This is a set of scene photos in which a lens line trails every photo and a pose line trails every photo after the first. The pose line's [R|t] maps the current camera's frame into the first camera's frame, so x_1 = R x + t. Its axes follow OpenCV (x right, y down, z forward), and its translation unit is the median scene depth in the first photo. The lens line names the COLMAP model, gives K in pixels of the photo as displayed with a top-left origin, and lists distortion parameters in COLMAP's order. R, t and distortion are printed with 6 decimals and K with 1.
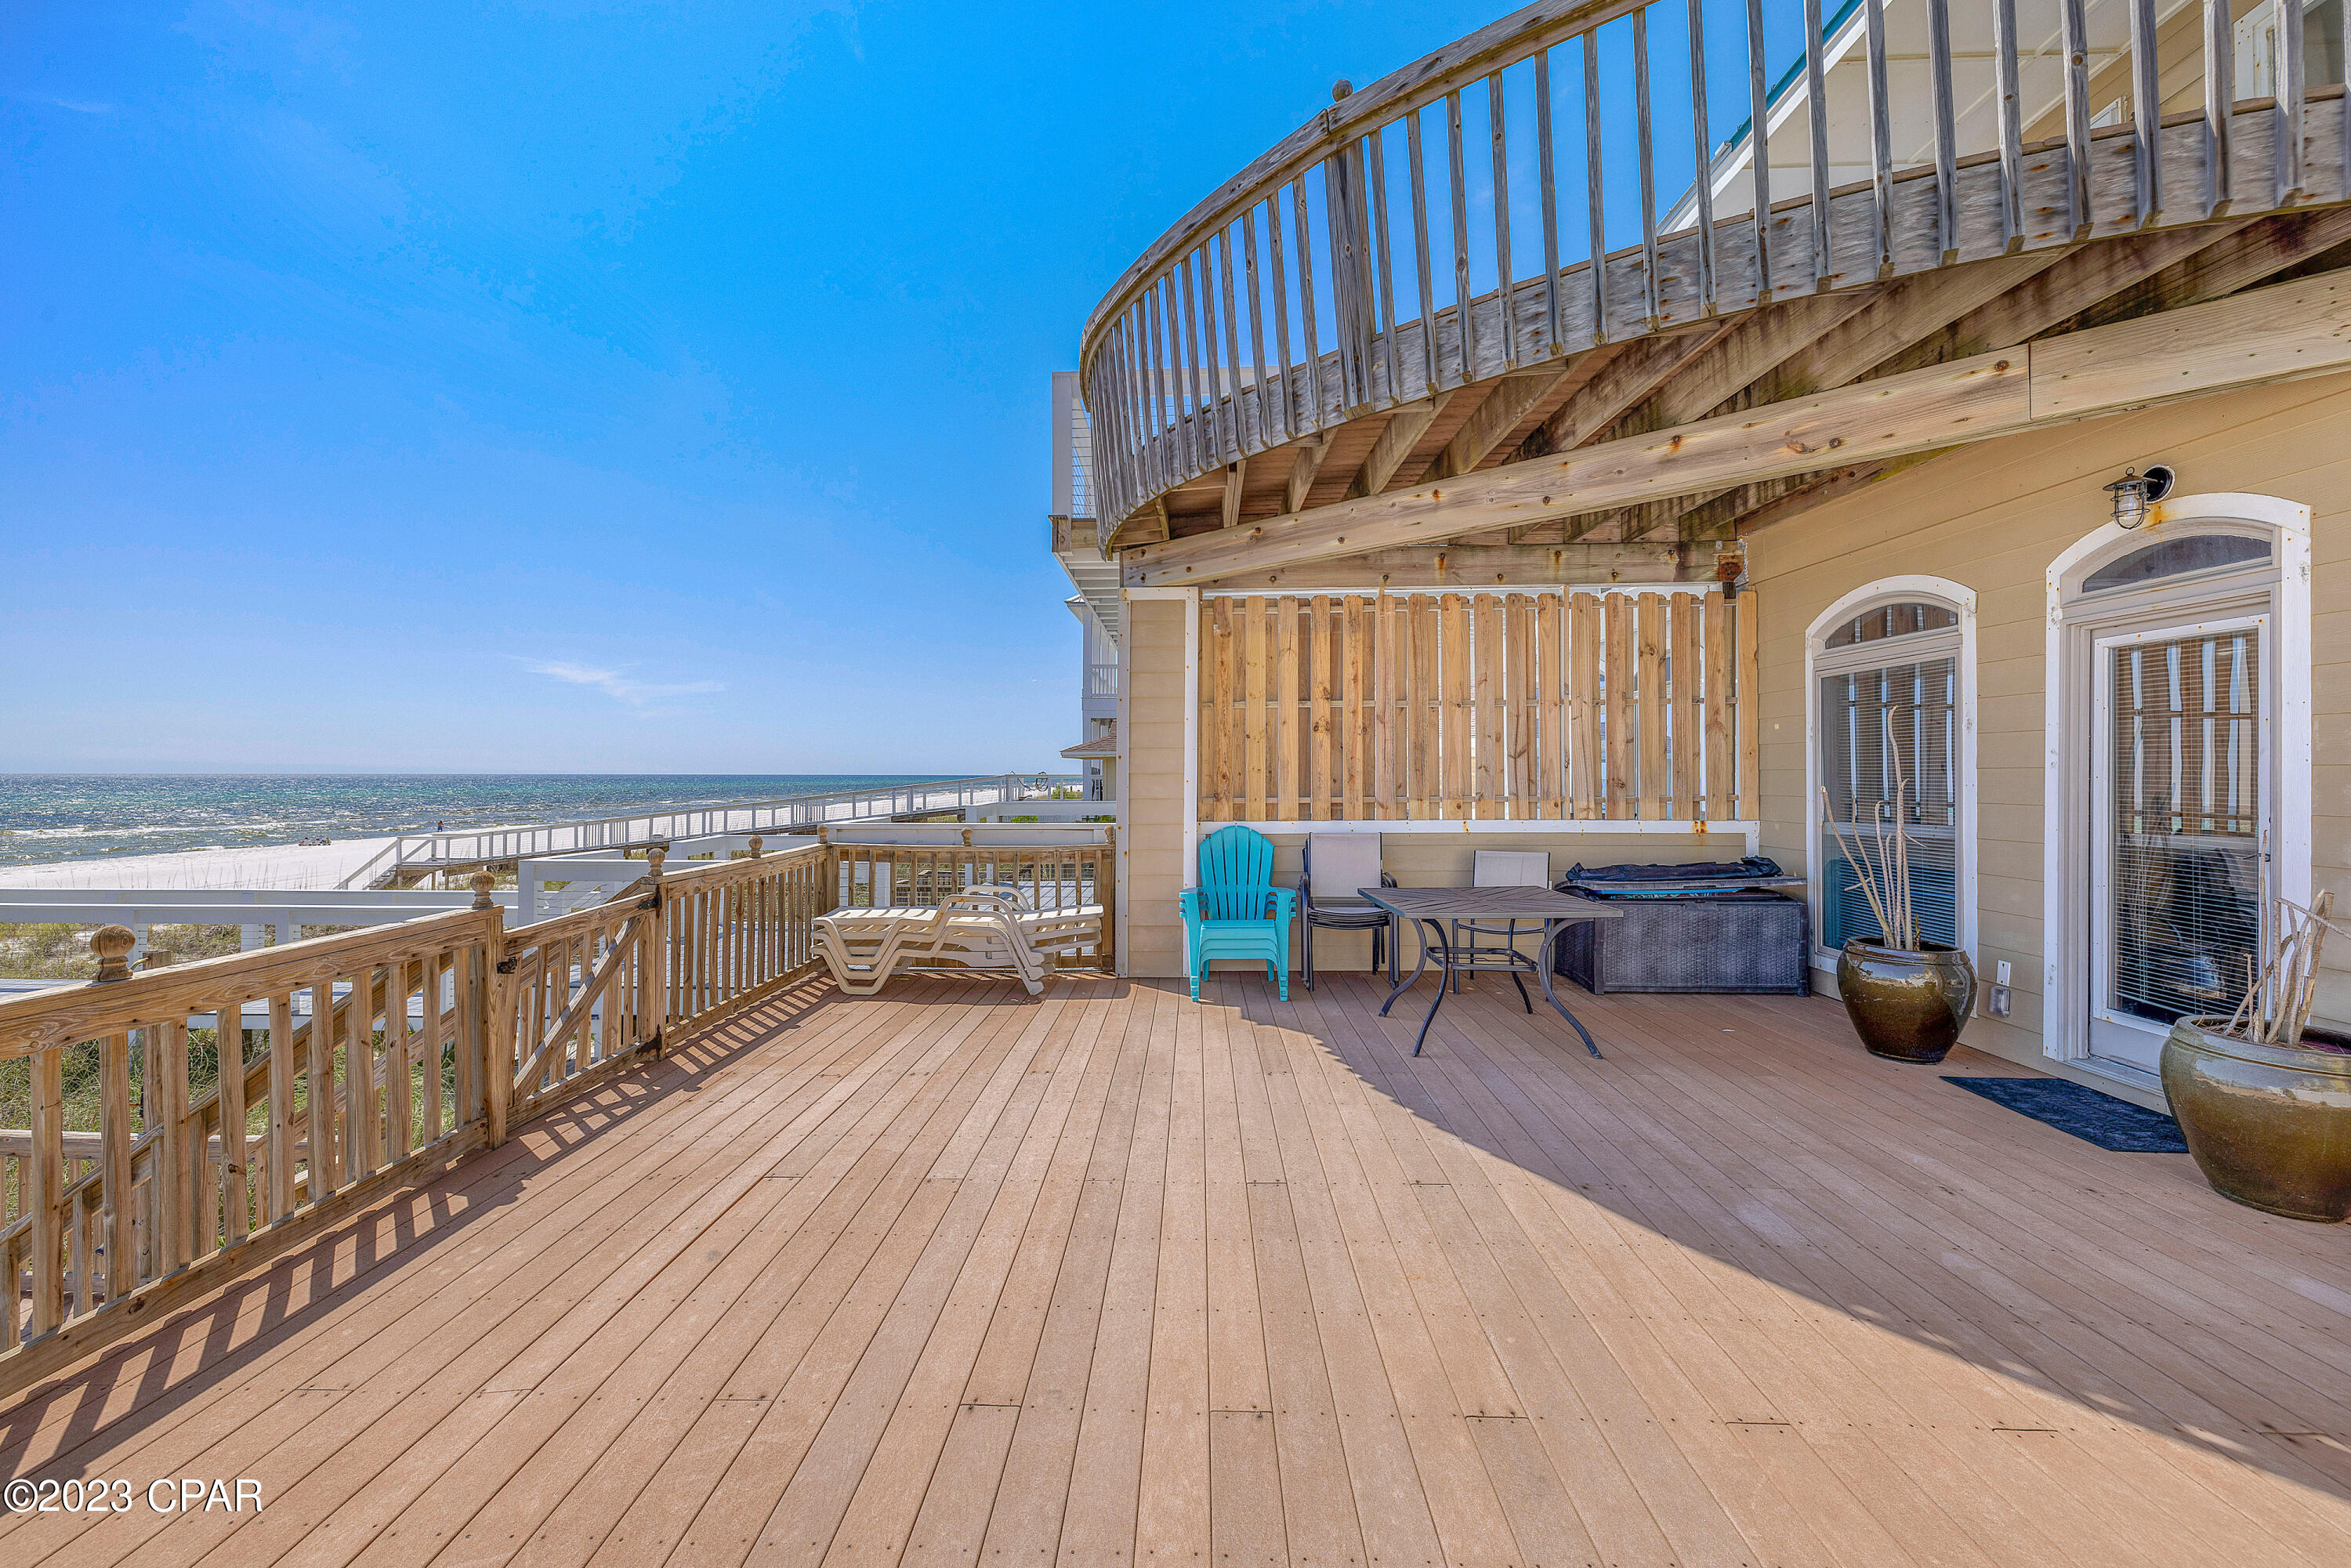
lens RADIAL K [[973.2, 0, 1160.7], [0, 973.2, 768.1], [0, 0, 1]] dist [0.000440, 0.000188]
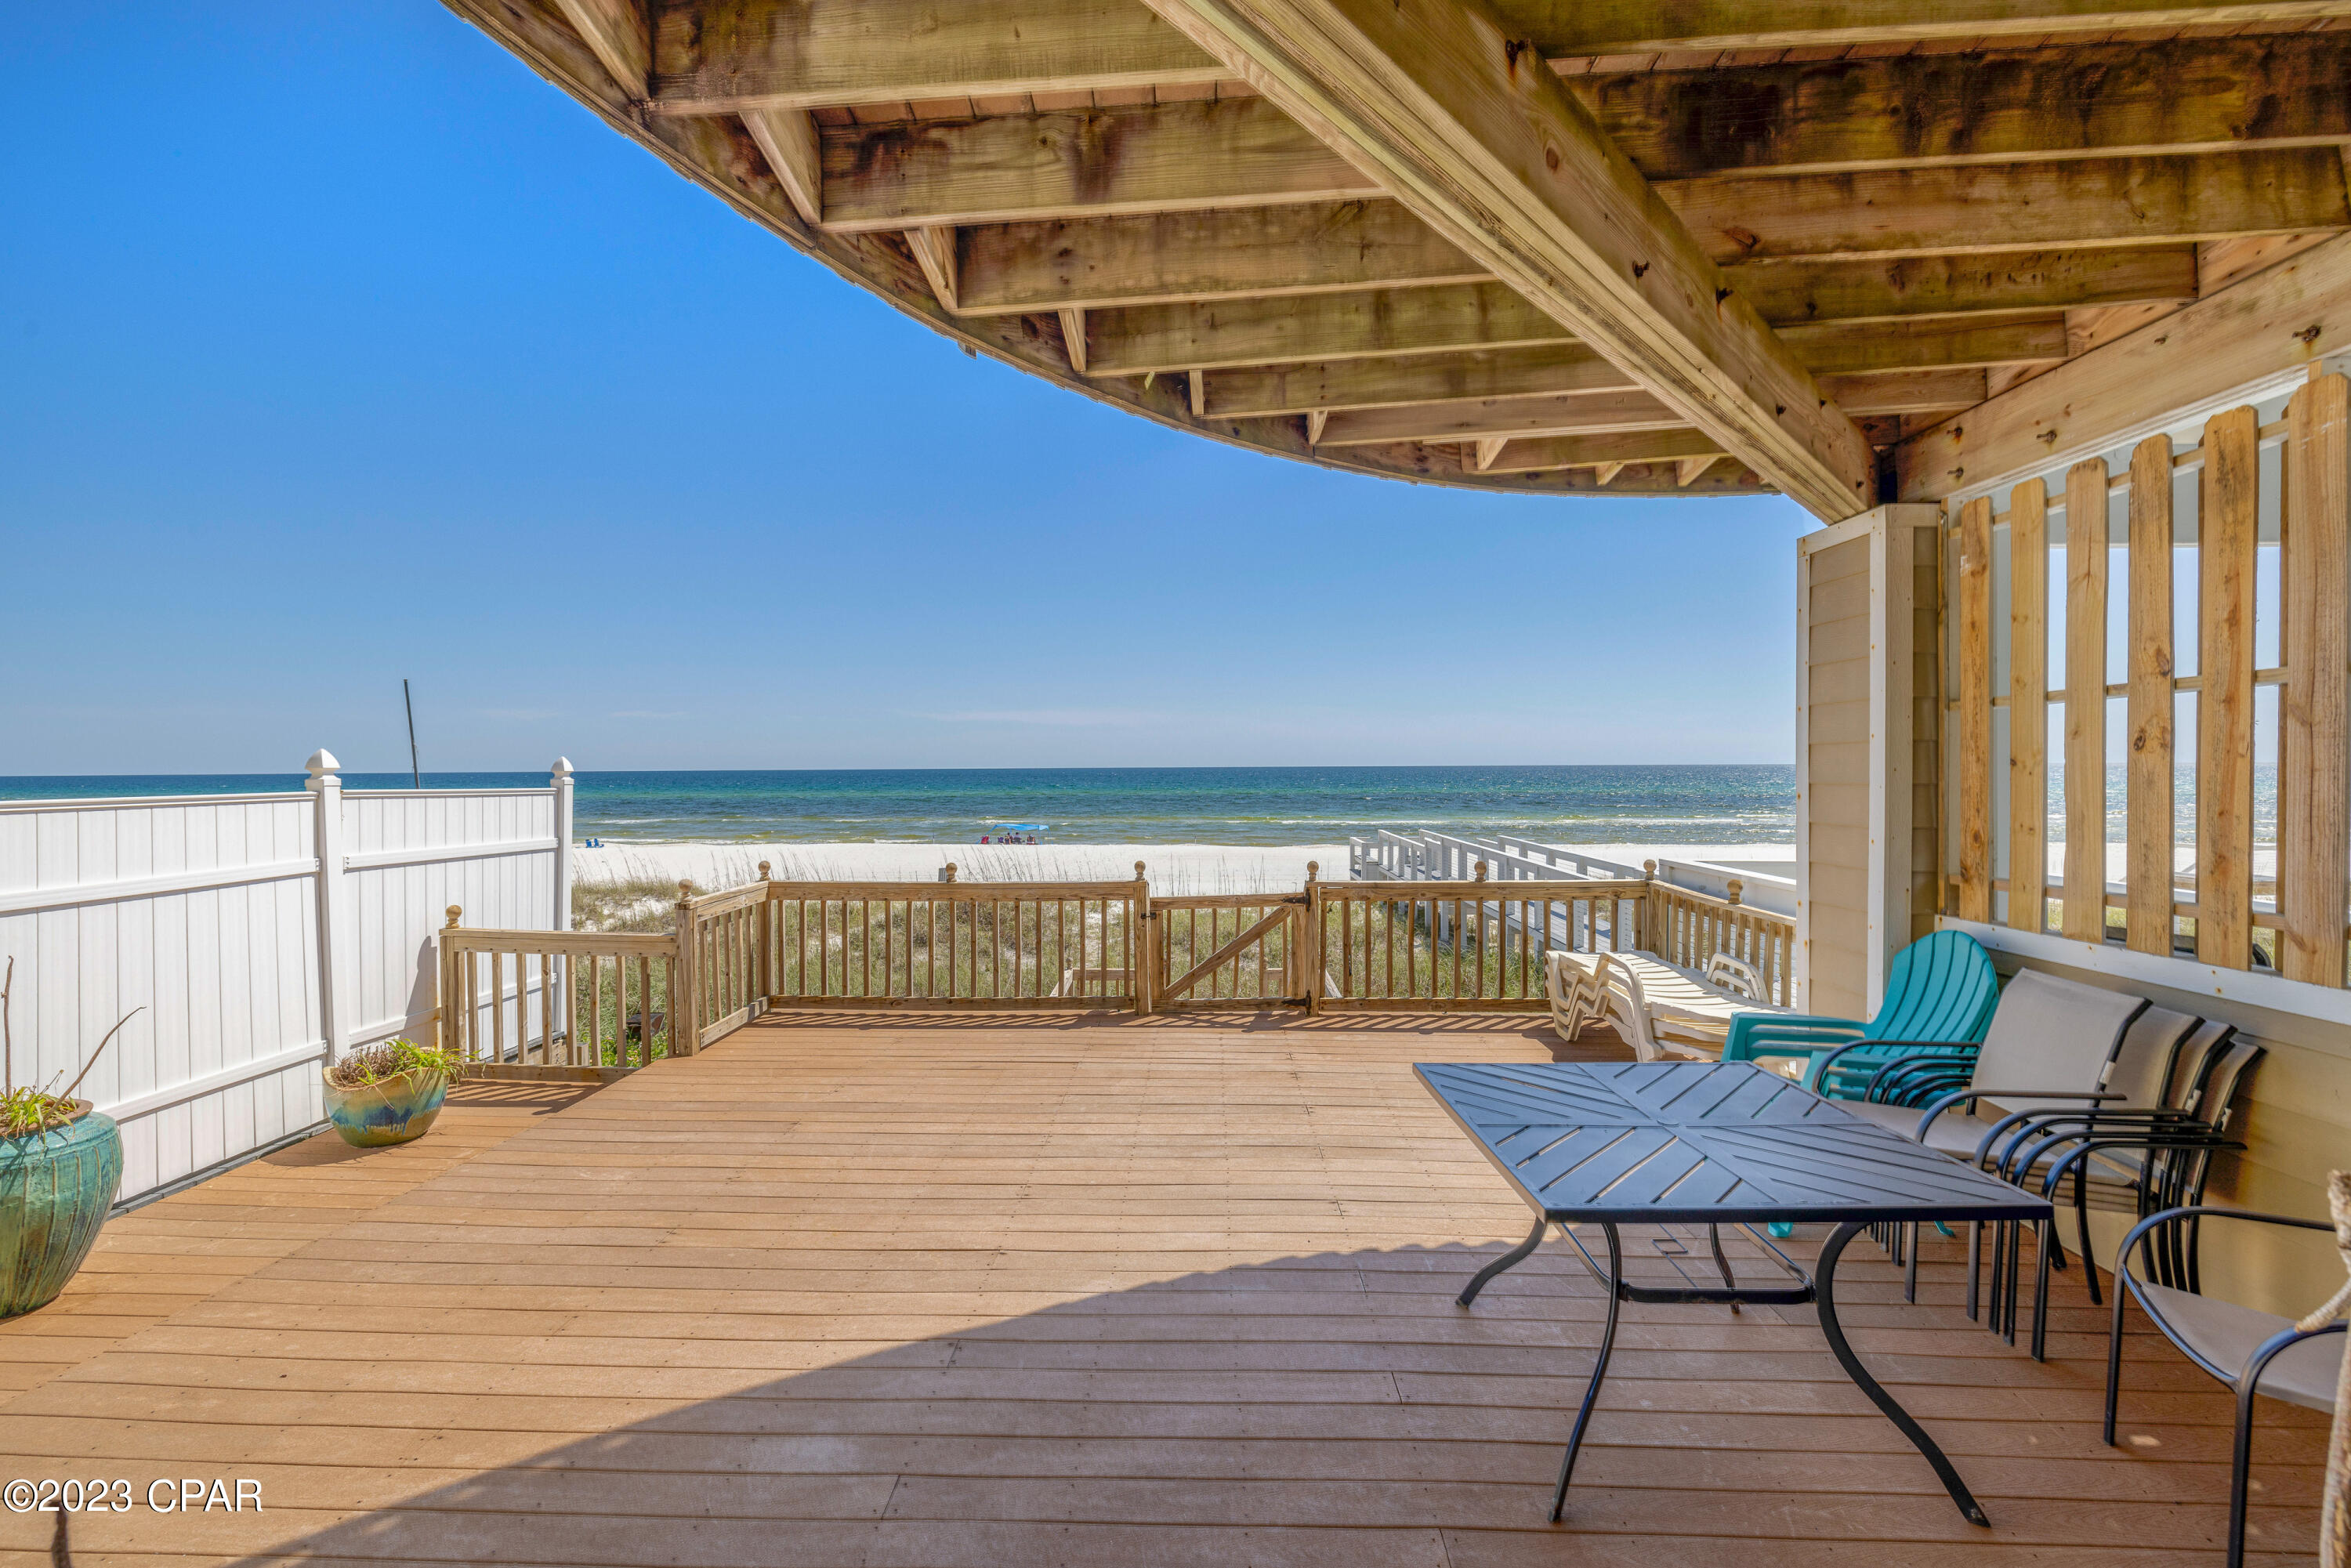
lens RADIAL K [[993.6, 0, 1154.0], [0, 993.6, 791.1], [0, 0, 1]] dist [-0.000263, 0.000025]
pose [[0.010741, 0.022425, -0.999691, 1.091944], [0.009570, 0.999700, 0.022528, -0.059826], [0.999897, -0.009809, 0.010523, 0.986608]]
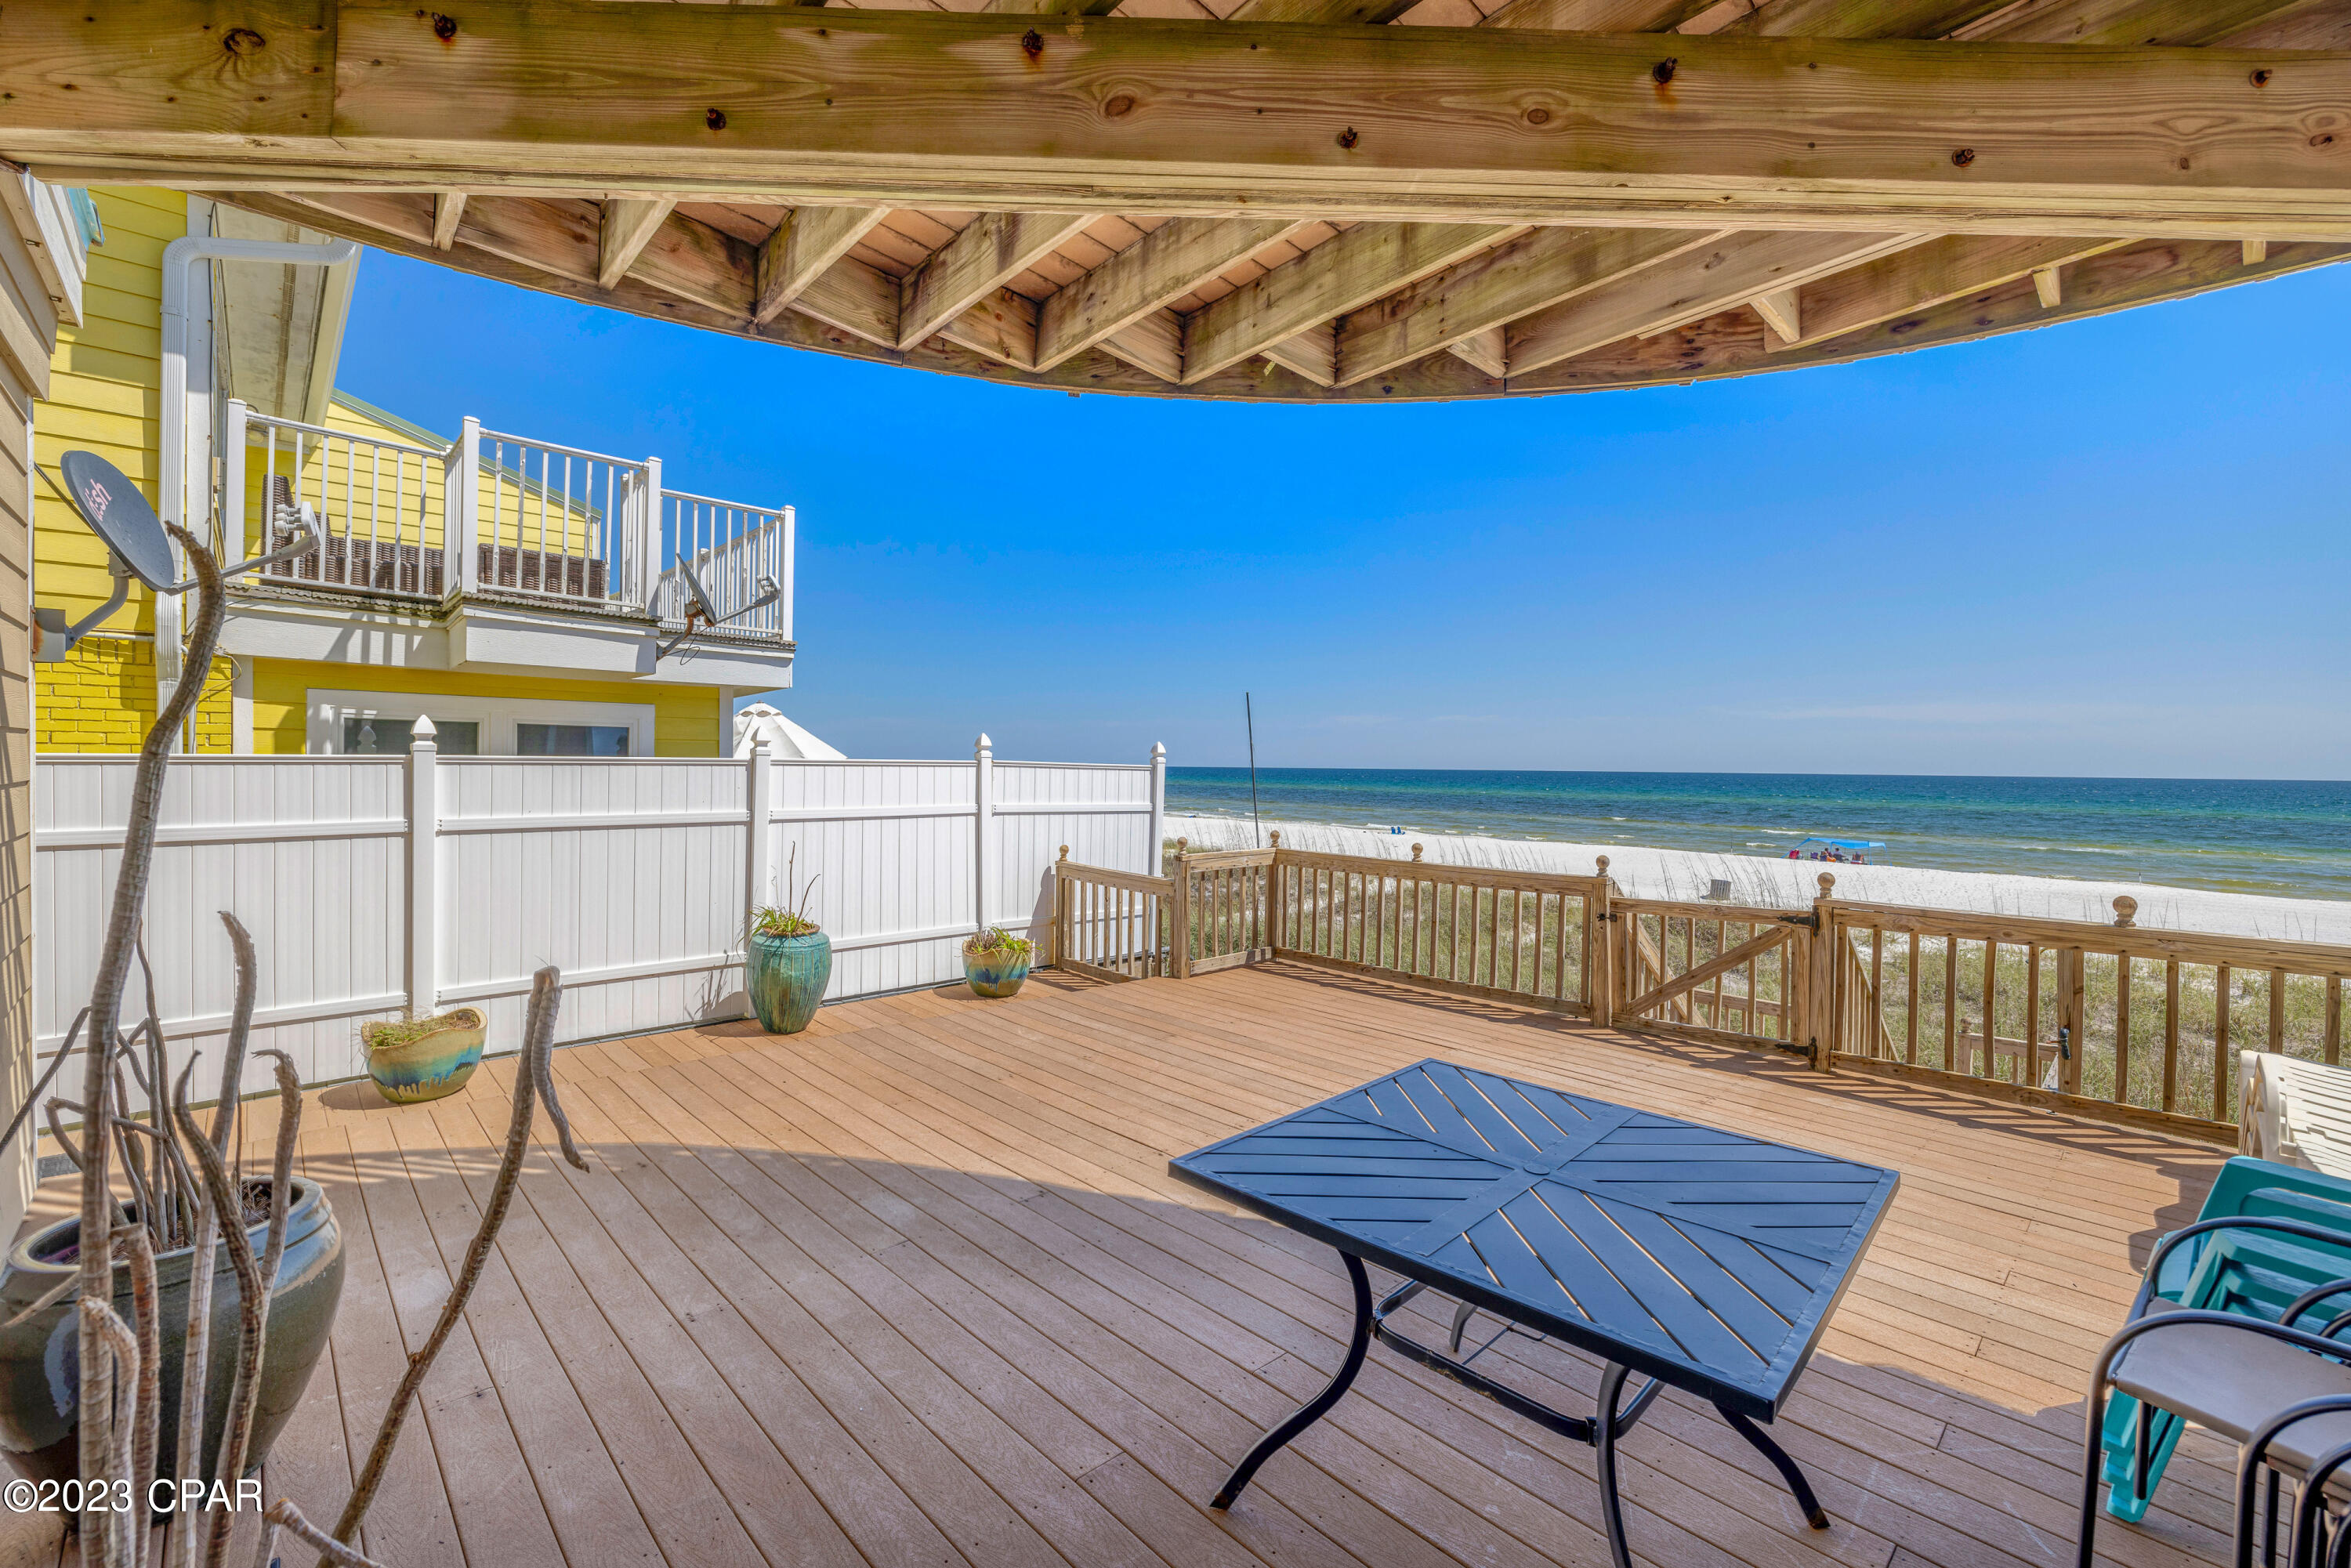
lens RADIAL K [[975.0, 0, 1175.5], [0, 975.0, 784.0], [0, 0, 1]] dist [0.001113, -0.000022]
pose [[-0.686026, 0.003616, -0.727569, 0.936601], [-0.010261, 0.999840, 0.014645, -0.027138], [0.727505, 0.017513, -0.685879, 1.542629]]
